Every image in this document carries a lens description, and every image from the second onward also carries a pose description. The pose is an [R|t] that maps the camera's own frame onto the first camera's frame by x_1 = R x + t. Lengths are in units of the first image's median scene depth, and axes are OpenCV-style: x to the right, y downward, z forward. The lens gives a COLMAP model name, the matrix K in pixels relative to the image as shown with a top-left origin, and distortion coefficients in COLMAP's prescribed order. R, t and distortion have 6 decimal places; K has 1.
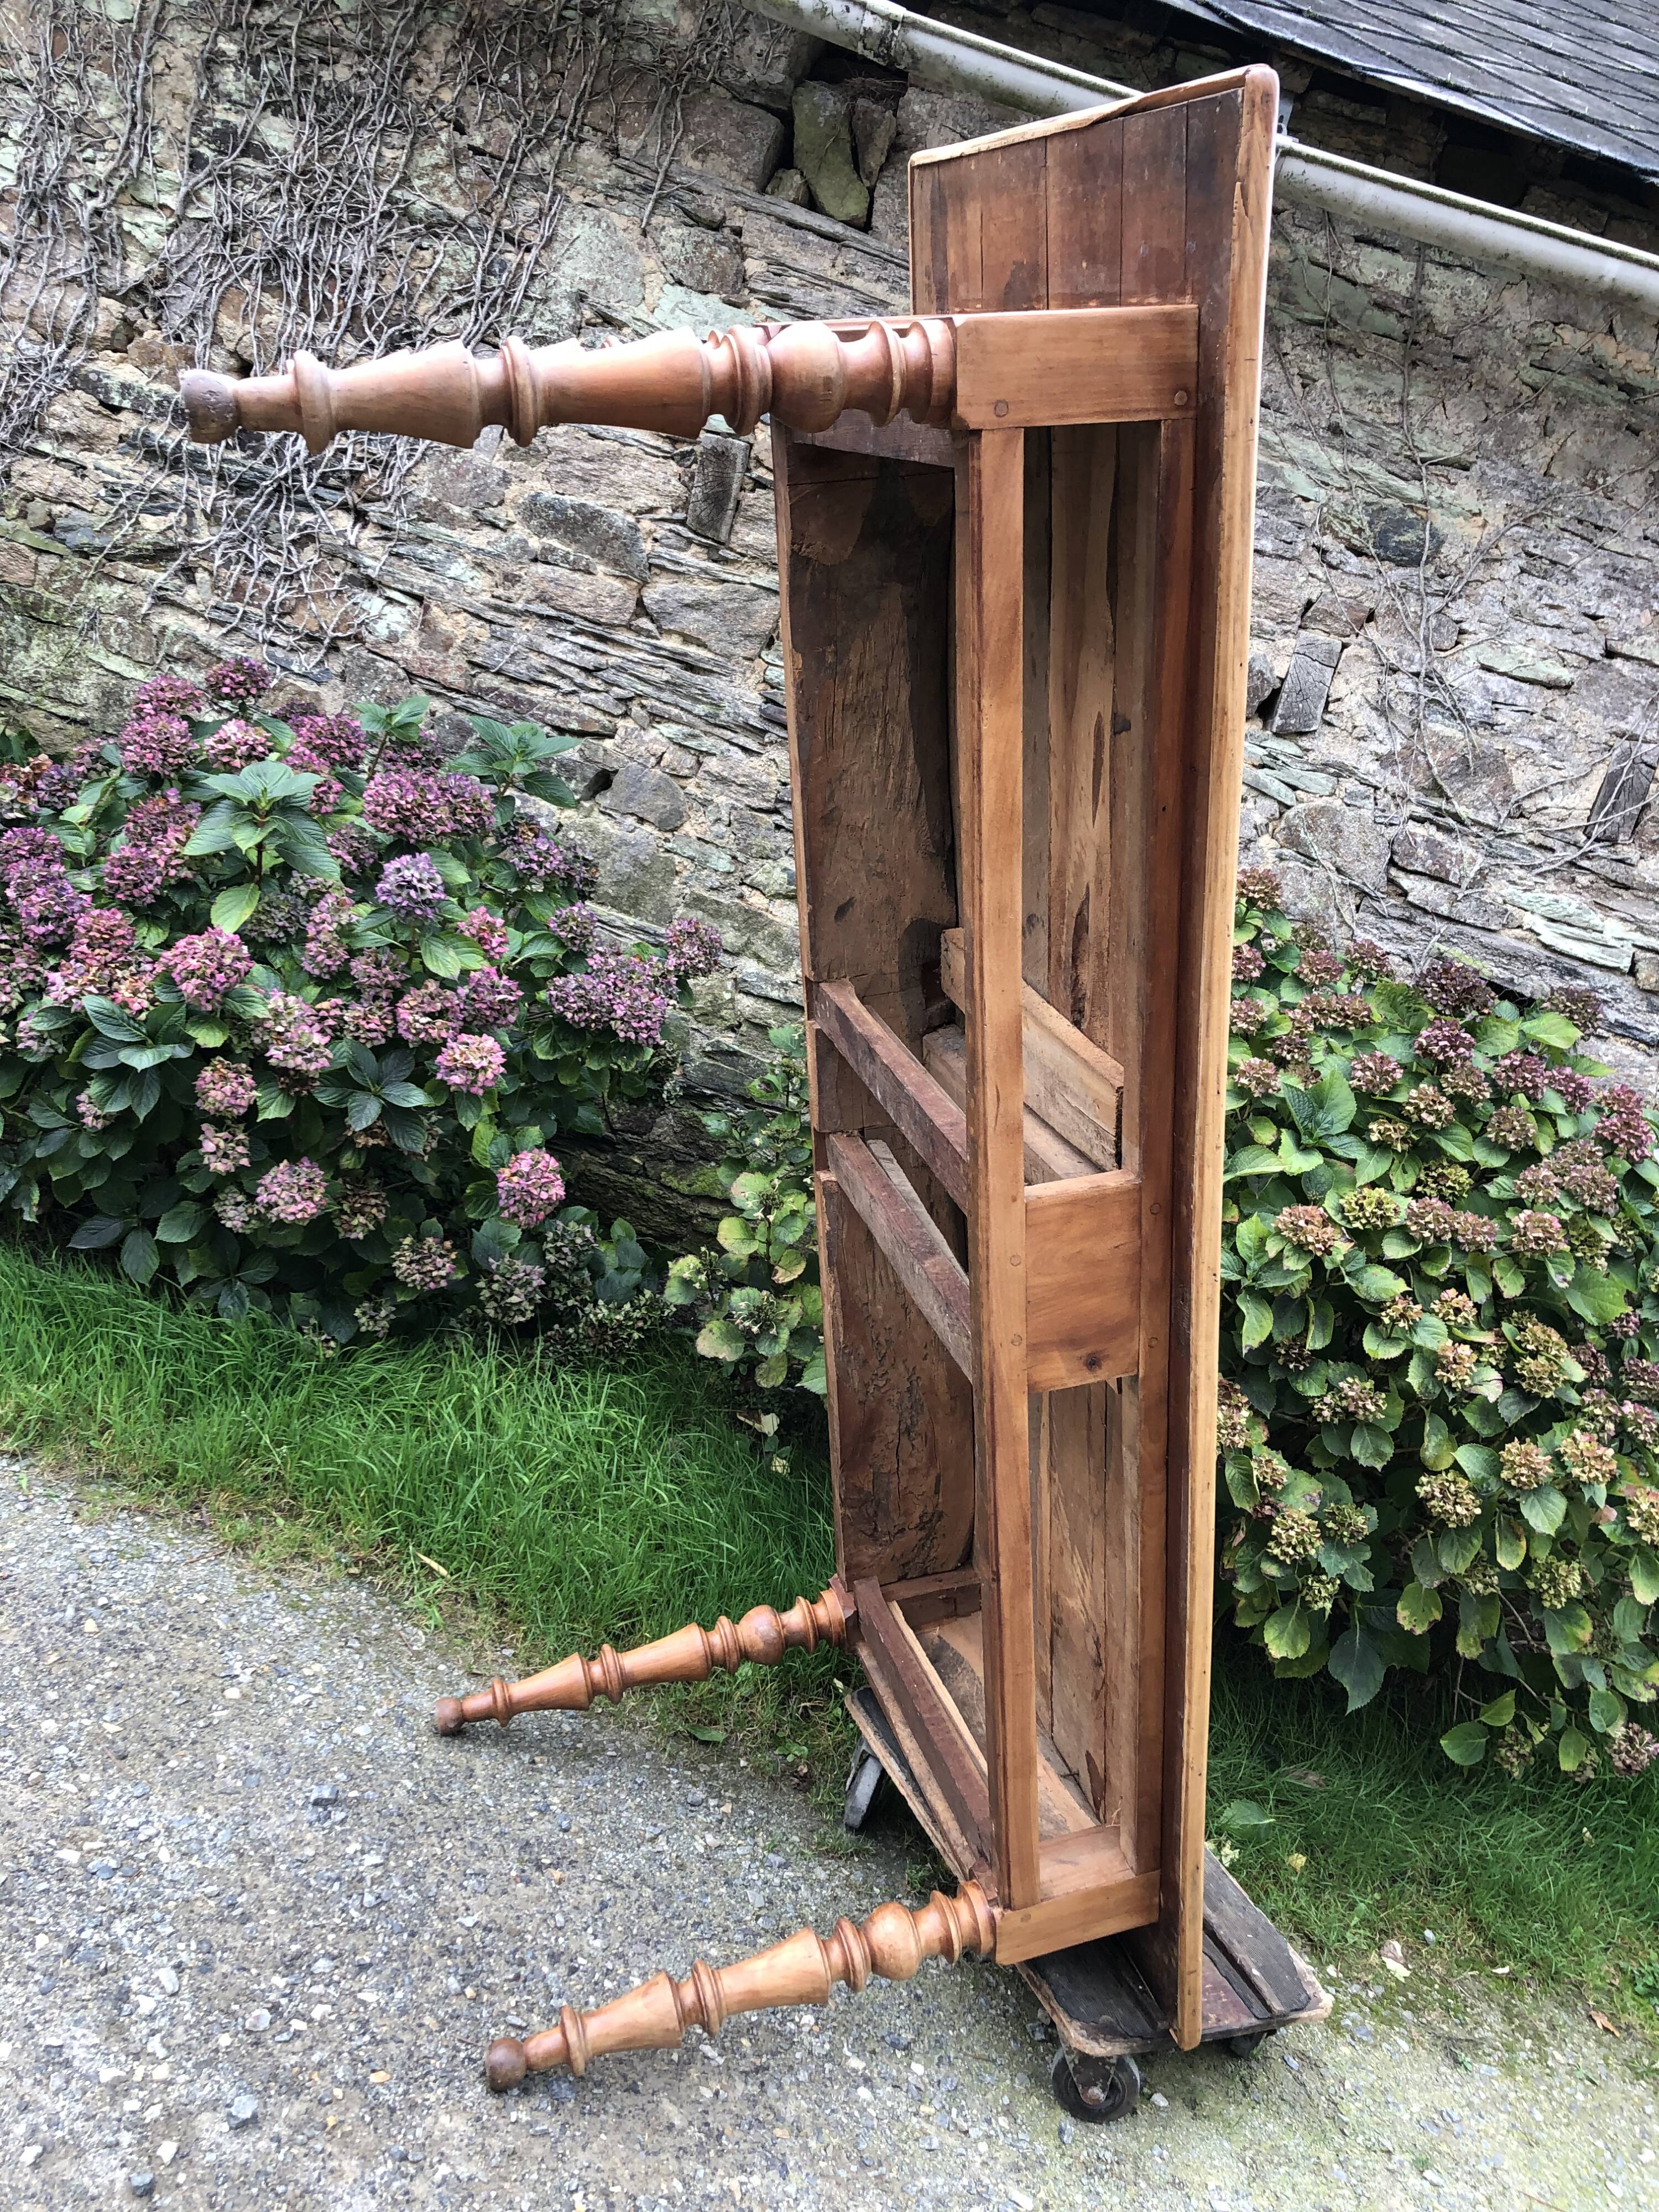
lens RADIAL K [[1810.5, 0, 822.1], [0, 1810.5, 1108.9], [0, 0, 1]] dist [0.016447, -0.003555]
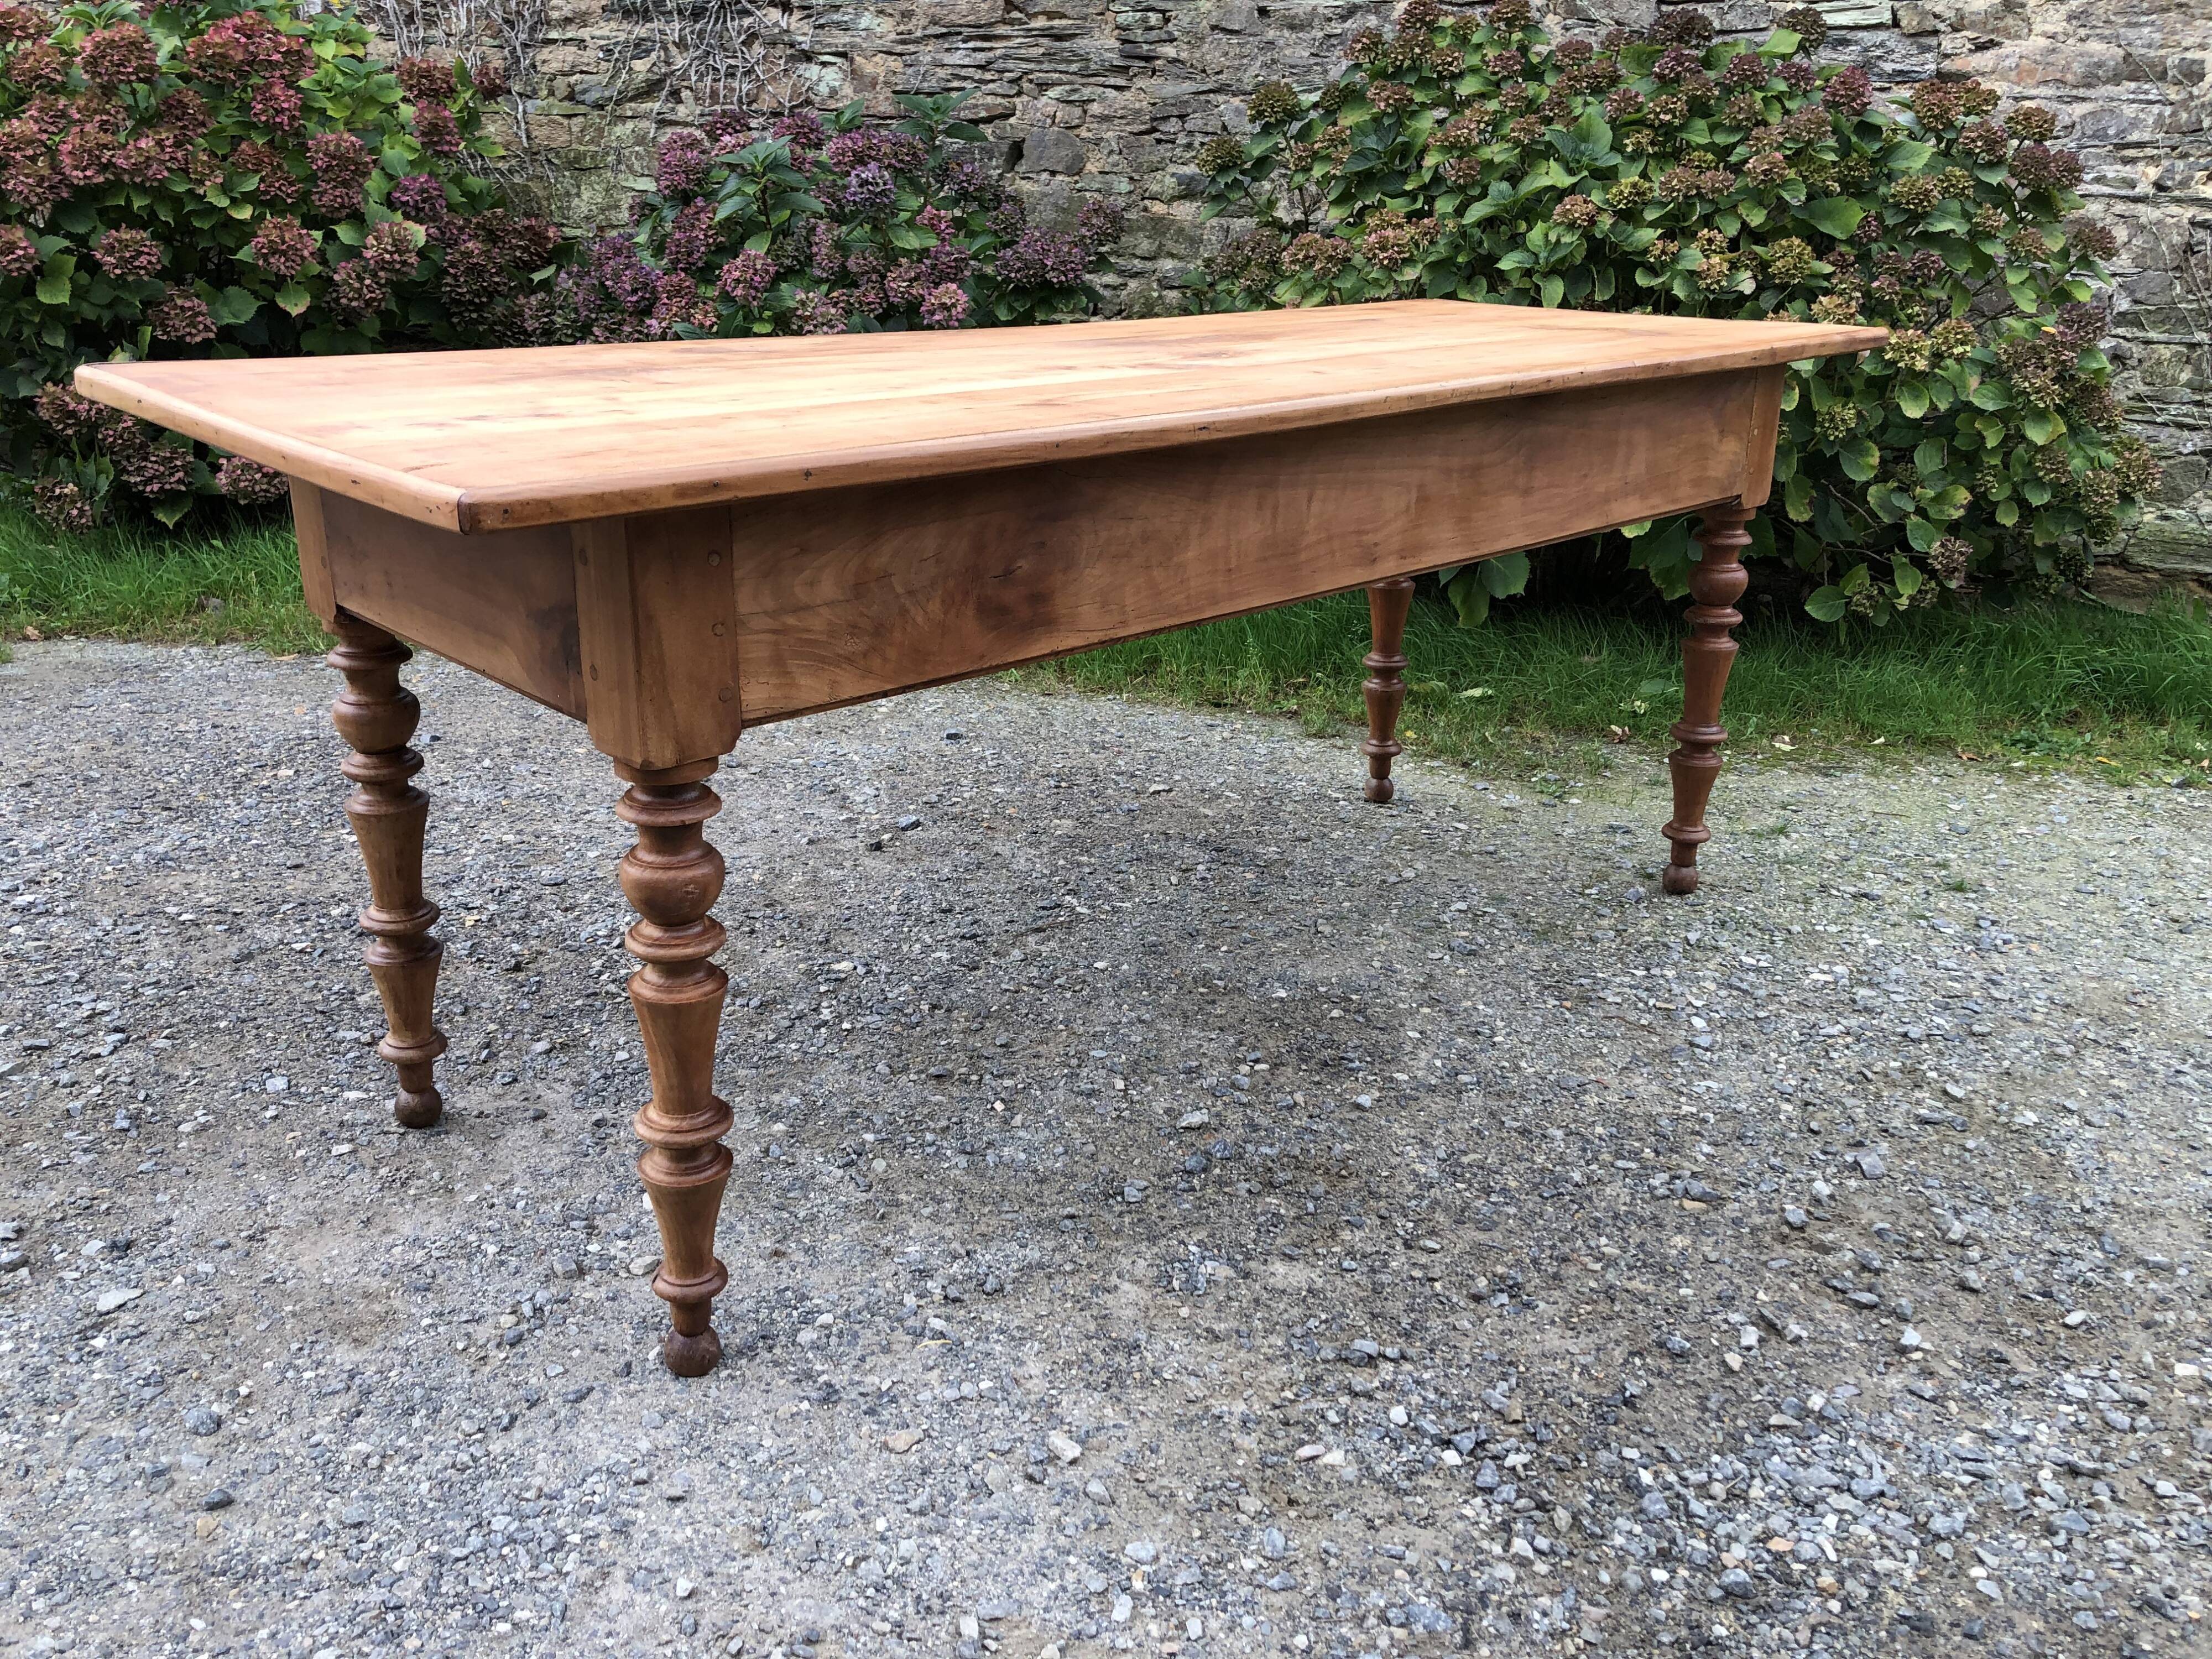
lens RADIAL K [[1810.5, 0, 1100.1], [0, 1810.5, 808.0], [0, 0, 1]] dist [0.016447, -0.003555]
pose [[0.951637, -0.244110, -0.186542, 0.059404], [0.249074, 0.968479, 0.003284, 0.278236], [0.179860, -0.049588, 0.982442, -0.254073]]
